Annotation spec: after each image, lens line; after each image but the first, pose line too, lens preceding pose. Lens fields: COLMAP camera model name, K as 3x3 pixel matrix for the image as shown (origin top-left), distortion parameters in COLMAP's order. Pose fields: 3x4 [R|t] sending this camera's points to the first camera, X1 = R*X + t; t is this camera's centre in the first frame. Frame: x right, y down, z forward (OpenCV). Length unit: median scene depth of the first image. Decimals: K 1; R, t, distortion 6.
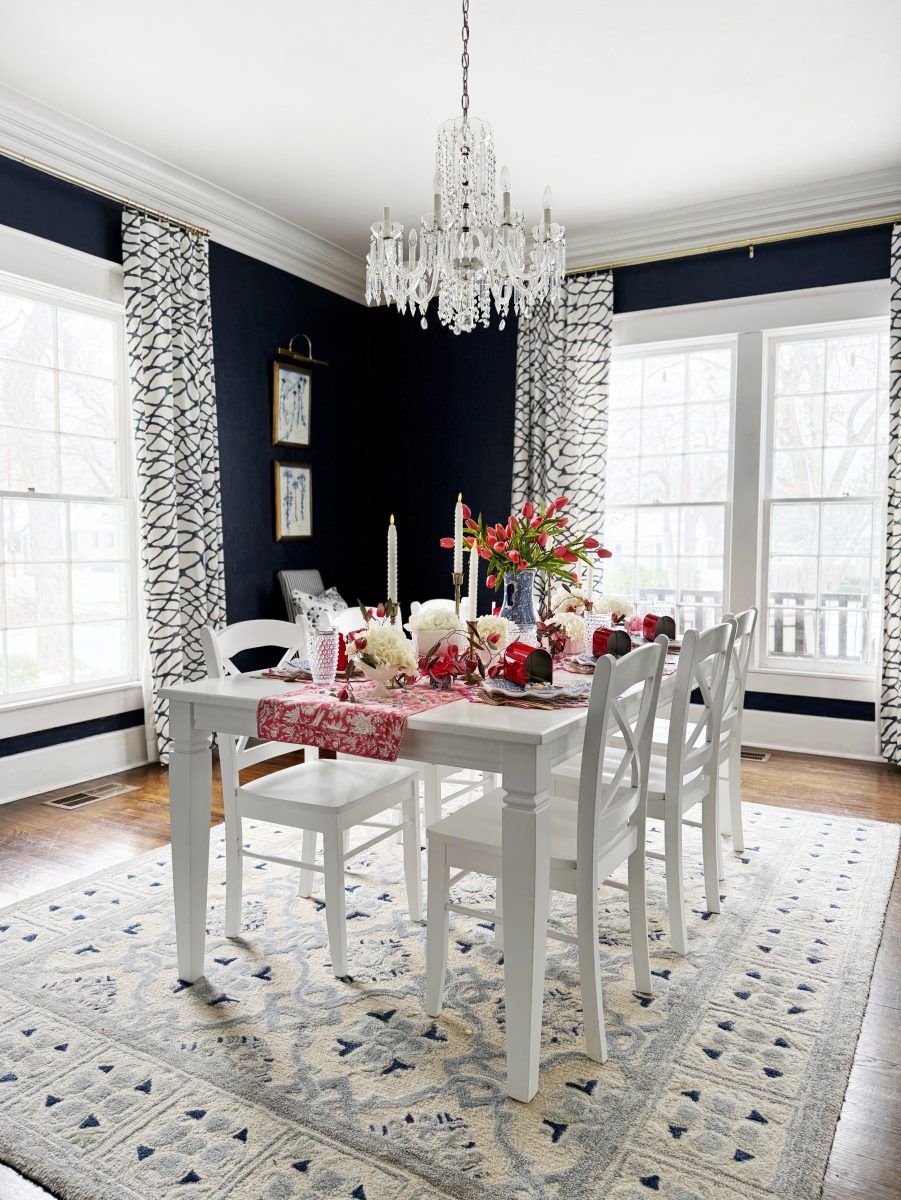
lens RADIAL K [[875.6, 0, 421.4], [0, 875.6, 604.0], [0, 0, 1]] dist [0.177495, -0.370654]
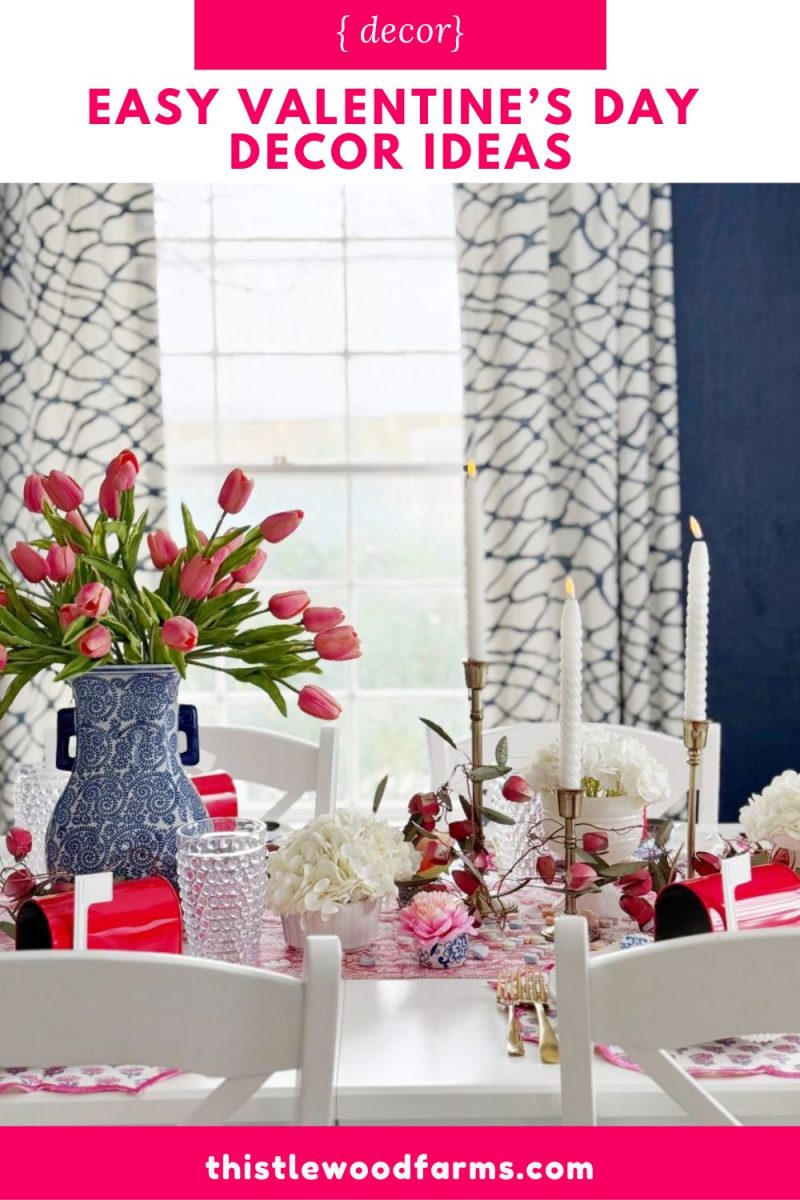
lens RADIAL K [[1592.6, 0, 400.2], [0, 1592.6, 617.2], [0, 0, 1]] dist [0.100159, -0.019411]
pose [[0.520587, 0.056361, -0.851946, 0.428211], [-0.045596, 0.998230, 0.038177, -0.060797], [0.852590, 0.018971, 0.522236, 0.468940]]
